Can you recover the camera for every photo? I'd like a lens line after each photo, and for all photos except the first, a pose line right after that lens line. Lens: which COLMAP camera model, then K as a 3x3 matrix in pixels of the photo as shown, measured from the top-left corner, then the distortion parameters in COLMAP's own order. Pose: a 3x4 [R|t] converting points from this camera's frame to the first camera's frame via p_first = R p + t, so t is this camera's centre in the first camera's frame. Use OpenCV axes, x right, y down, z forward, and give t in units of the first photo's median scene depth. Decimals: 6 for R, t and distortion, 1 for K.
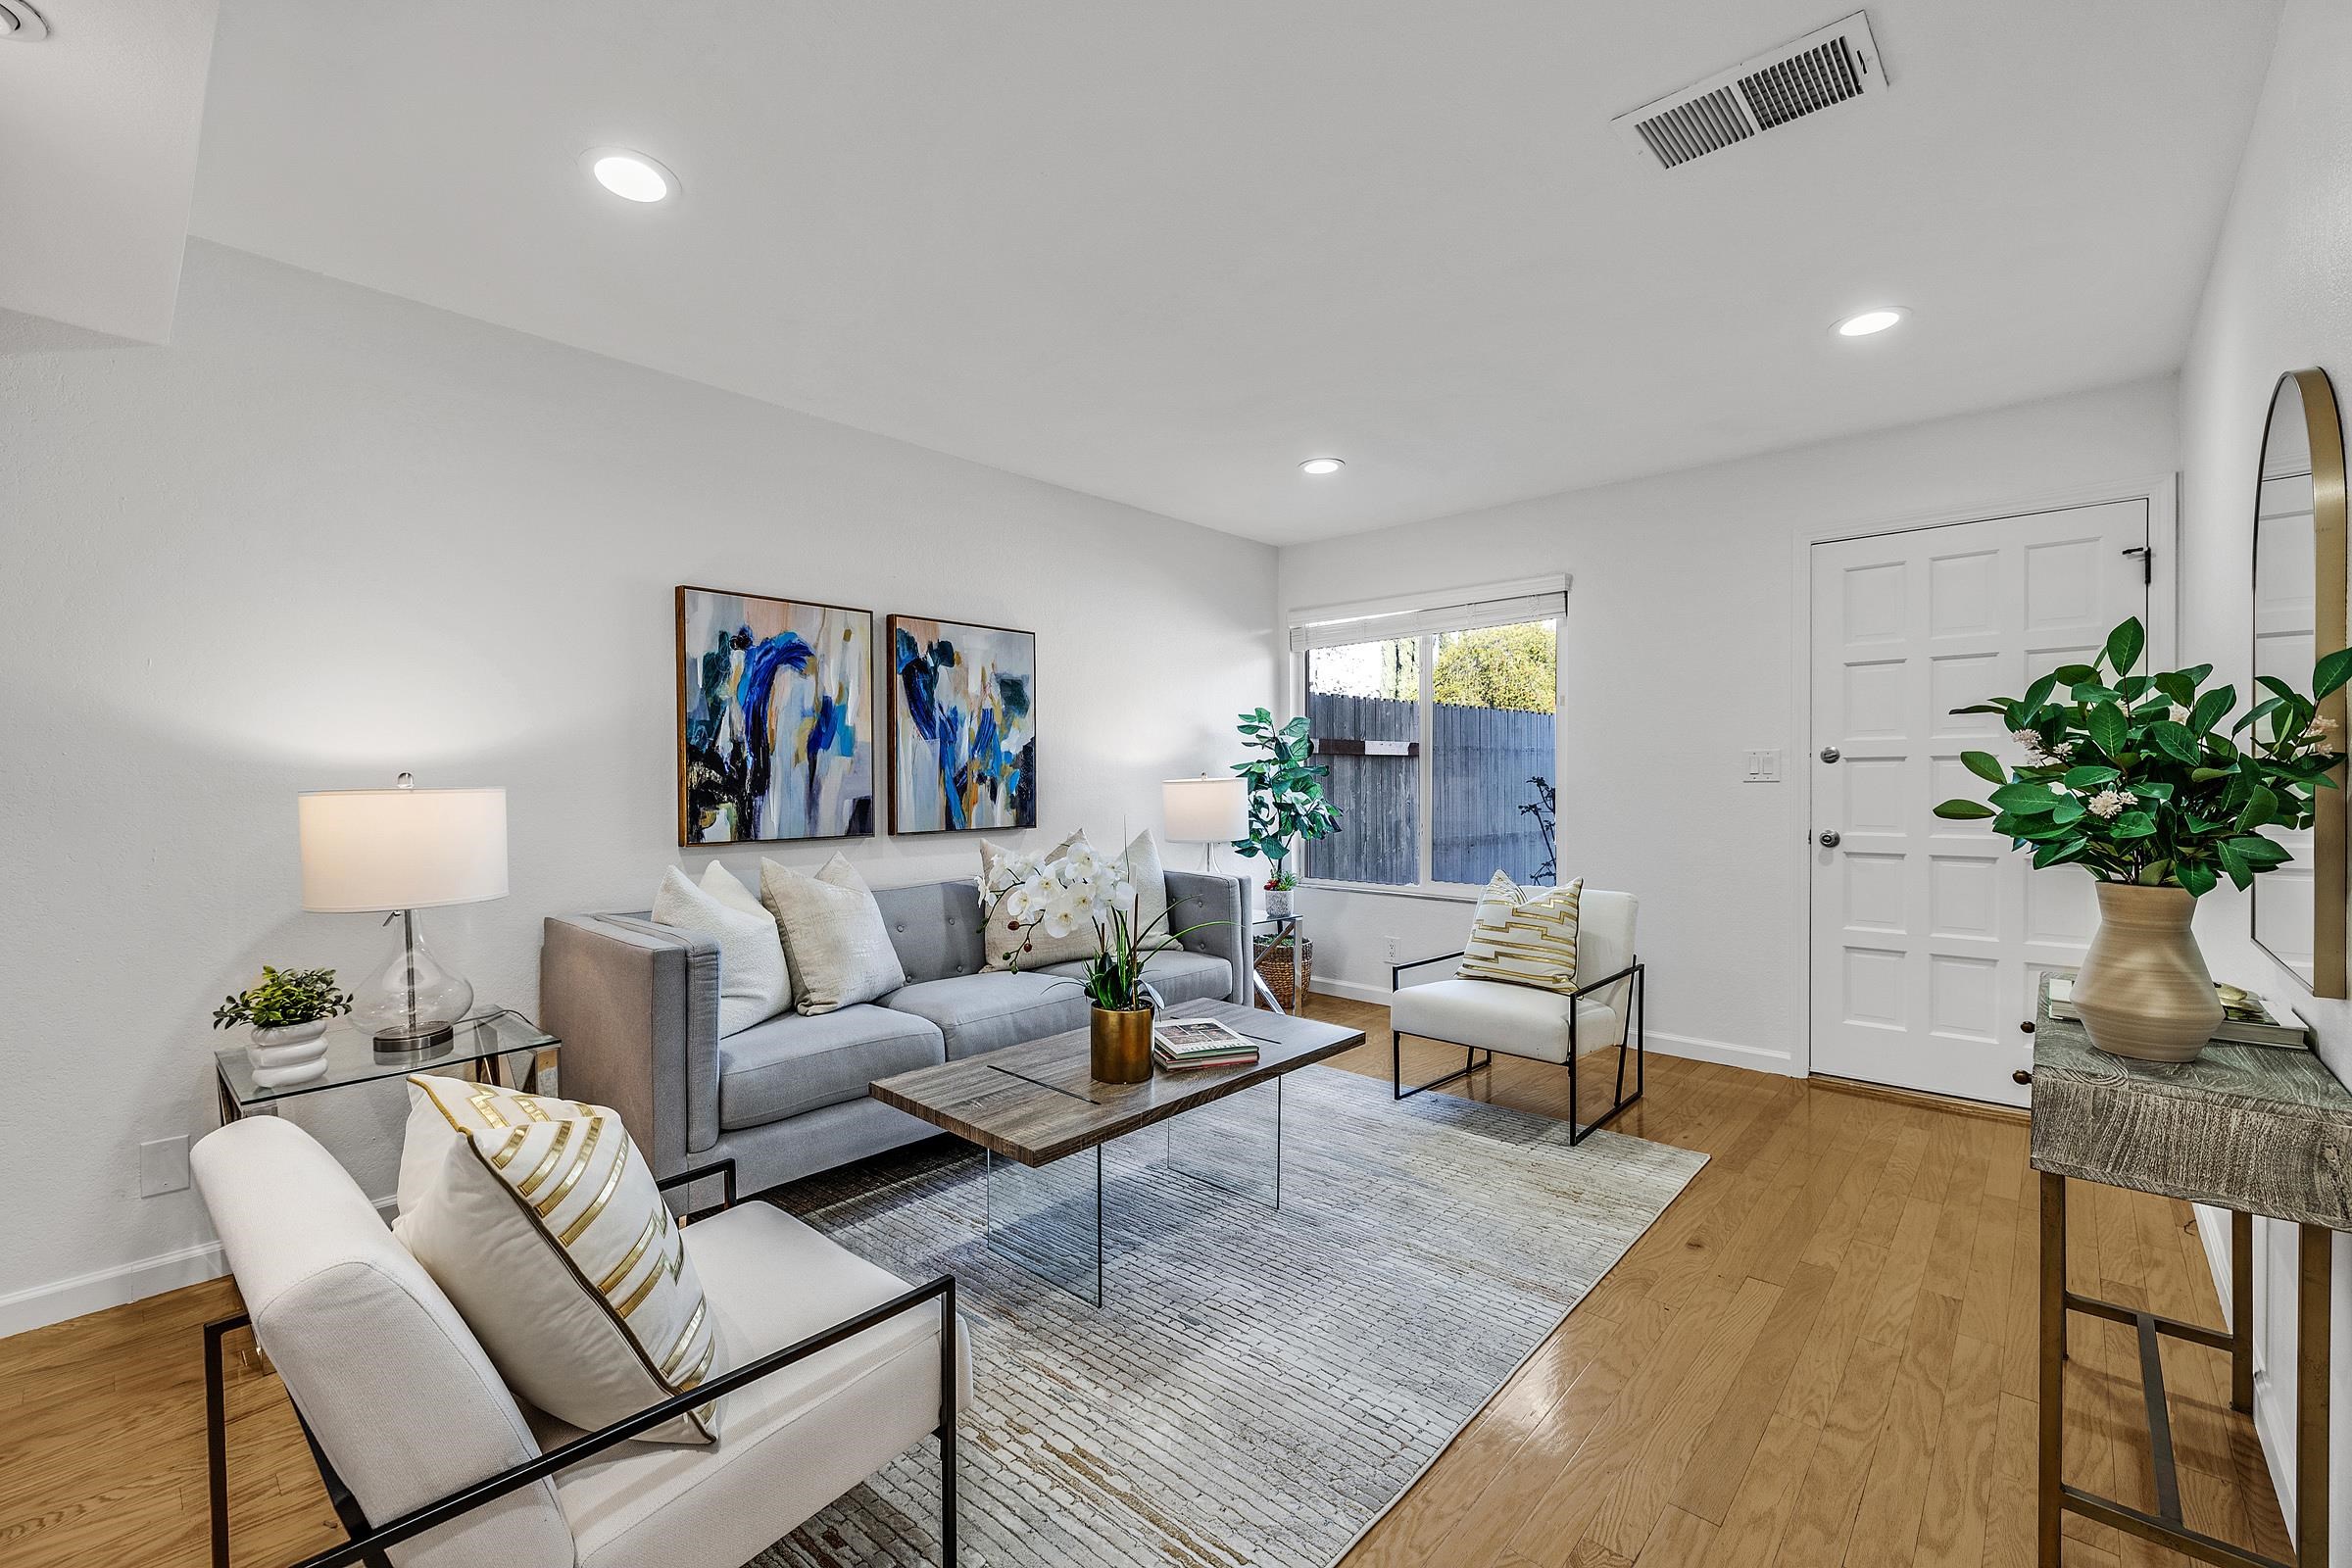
lens RADIAL K [[985.5, 0, 1174.5], [0, 985.5, 780.2], [0, 0, 1]] dist [-0.000893, 0.001110]
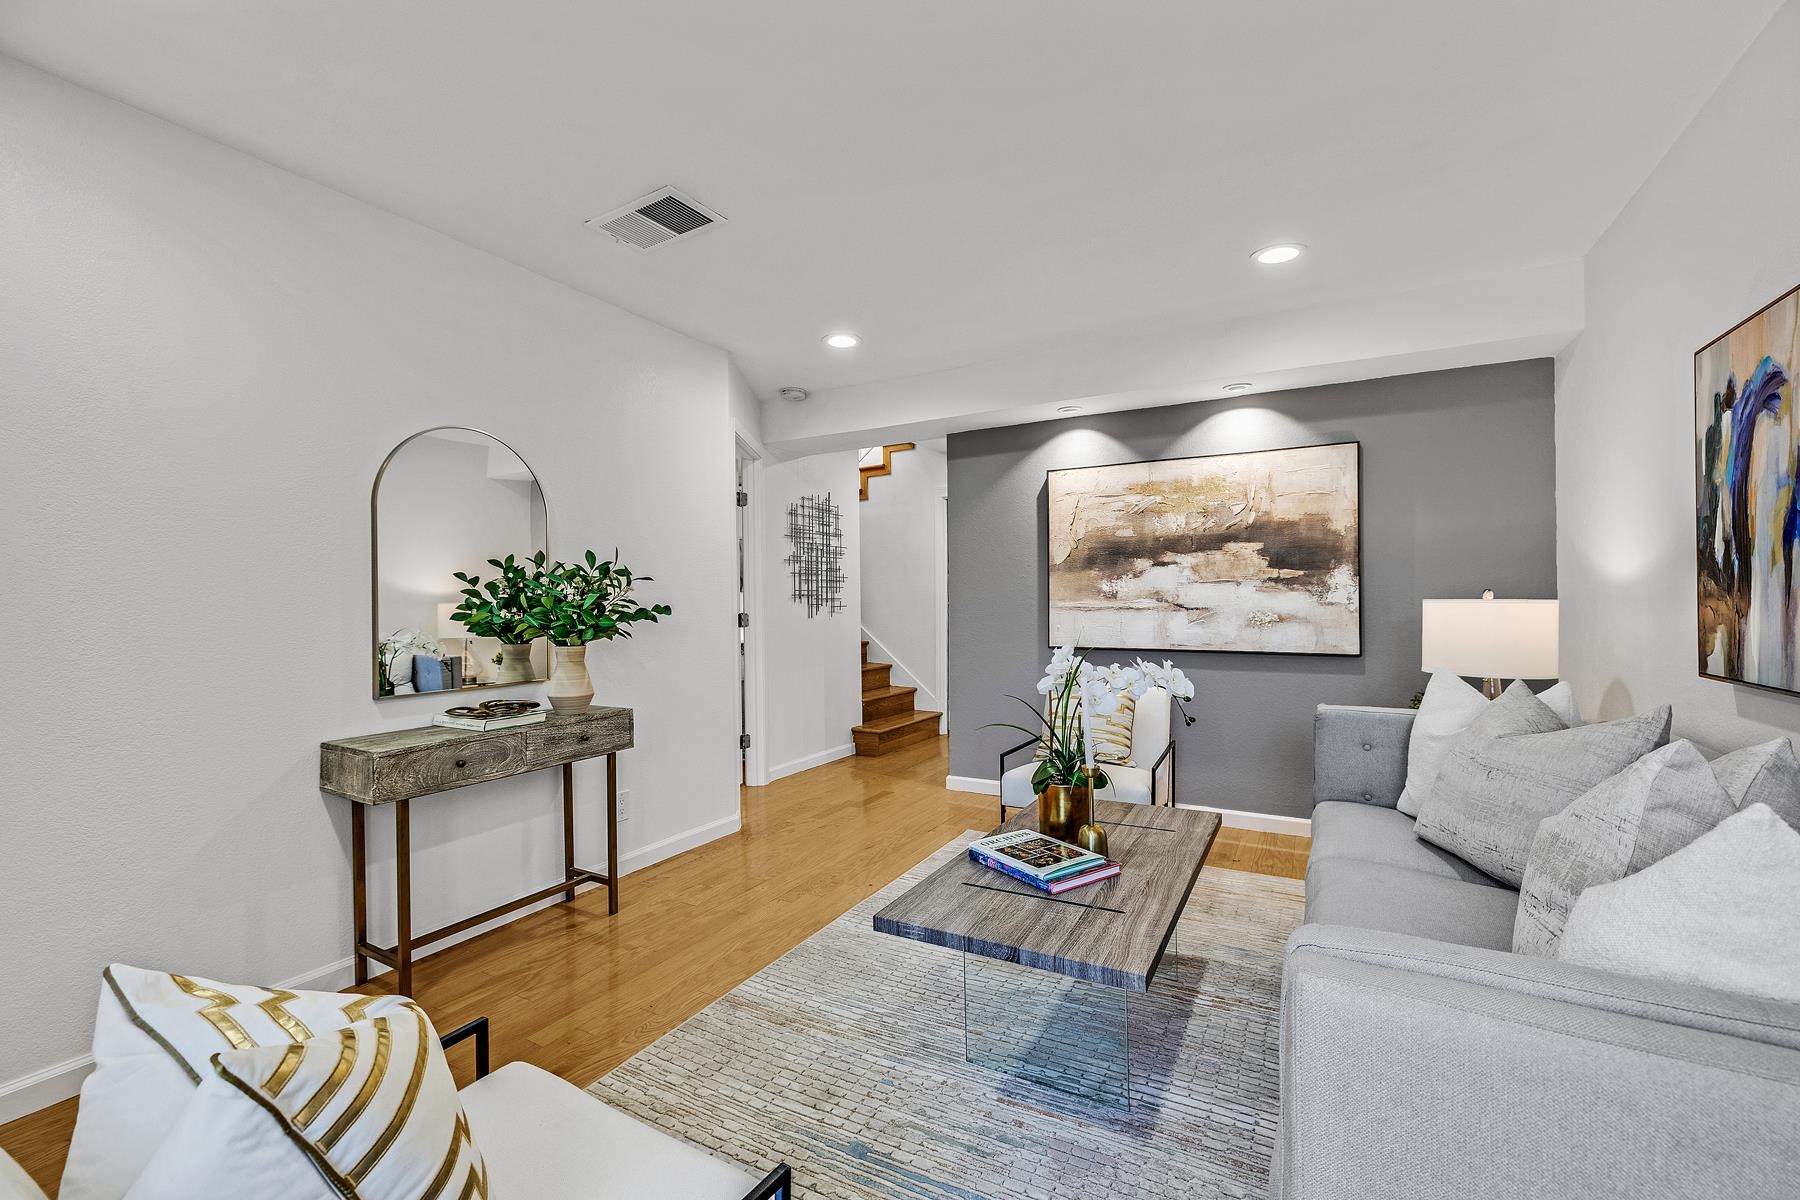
lens RADIAL K [[754.2, 0, 903.3], [0, 754.2, 603.5], [0, 0, 1]] dist [-0.000893, 0.001110]
pose [[-0.973802, 0.011256, -0.227120, 0.305889], [0.009132, 0.999904, 0.010402, -0.004372], [0.227215, 0.008056, -0.973811, 1.605395]]
